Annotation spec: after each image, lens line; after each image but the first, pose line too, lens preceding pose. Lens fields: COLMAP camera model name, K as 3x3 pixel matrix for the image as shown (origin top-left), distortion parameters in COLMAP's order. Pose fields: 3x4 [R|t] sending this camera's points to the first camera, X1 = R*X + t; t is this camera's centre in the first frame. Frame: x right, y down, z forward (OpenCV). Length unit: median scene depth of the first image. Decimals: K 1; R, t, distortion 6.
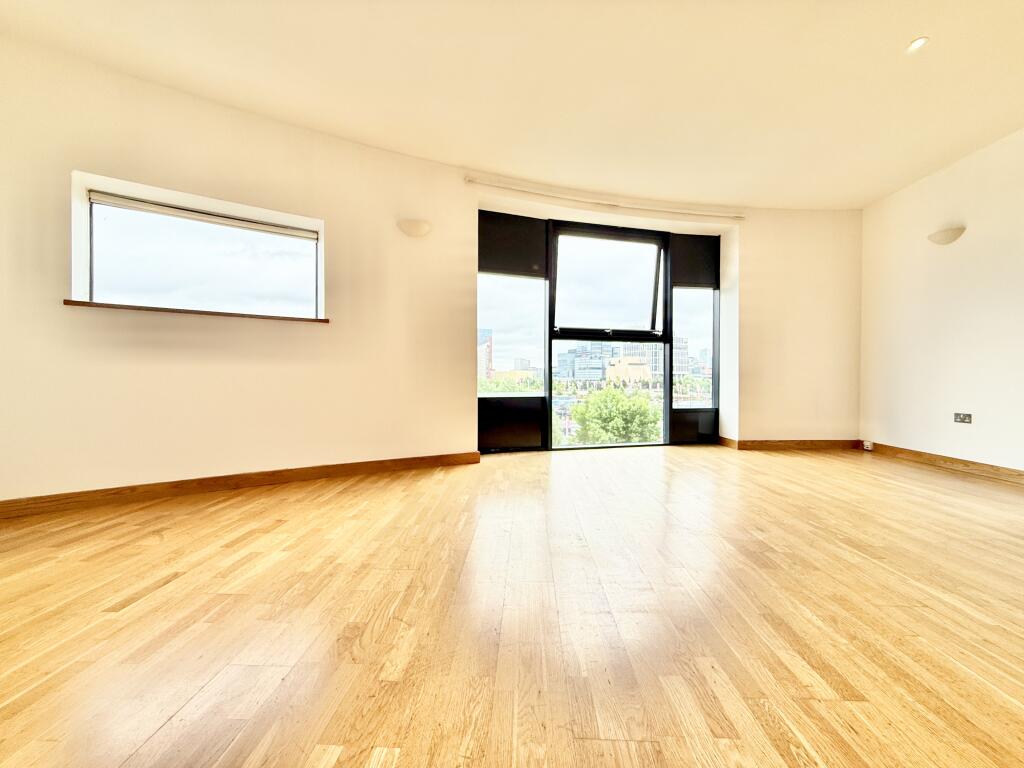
lens RADIAL K [[409.8, 0, 510.8], [0, 409.8, 382.5], [0, 0, 1]] dist [-0.001102, -0.000153]
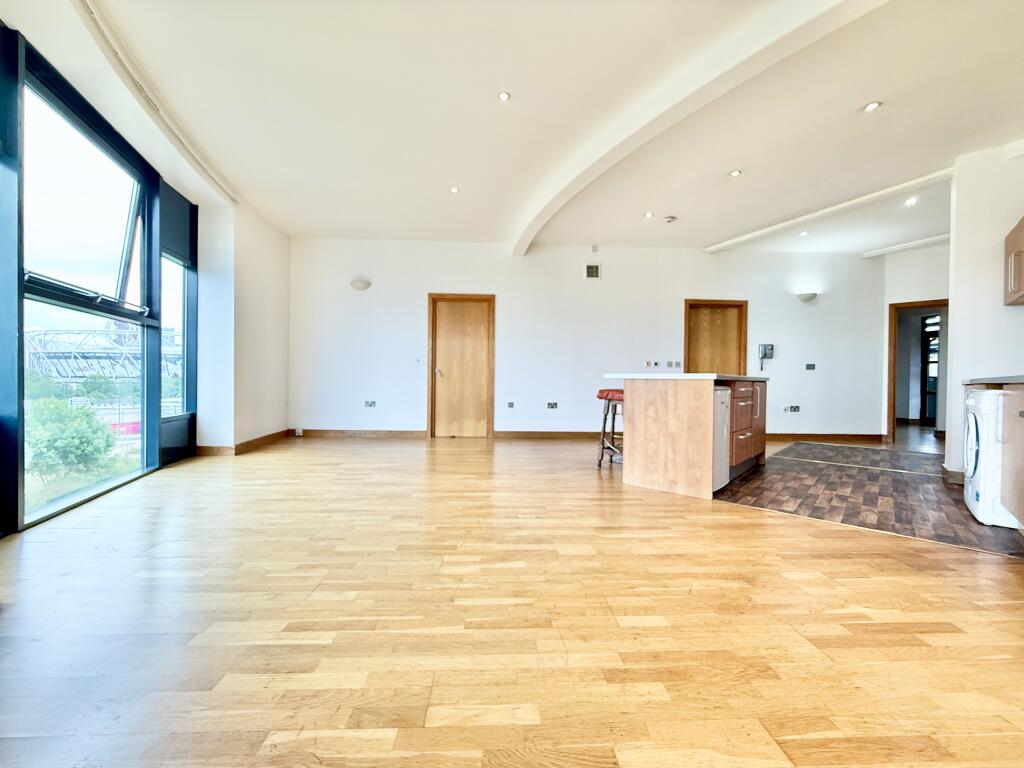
lens RADIAL K [[409.8, 0, 510.8], [0, 409.8, 382.5], [0, 0, 1]] dist [-0.001102, -0.000153]
pose [[-0.082695, -0.011451, 0.996509, -0.410771], [-0.002695, 0.999933, 0.011267, -0.011991], [-0.996571, -0.001753, -0.082721, 0.473352]]
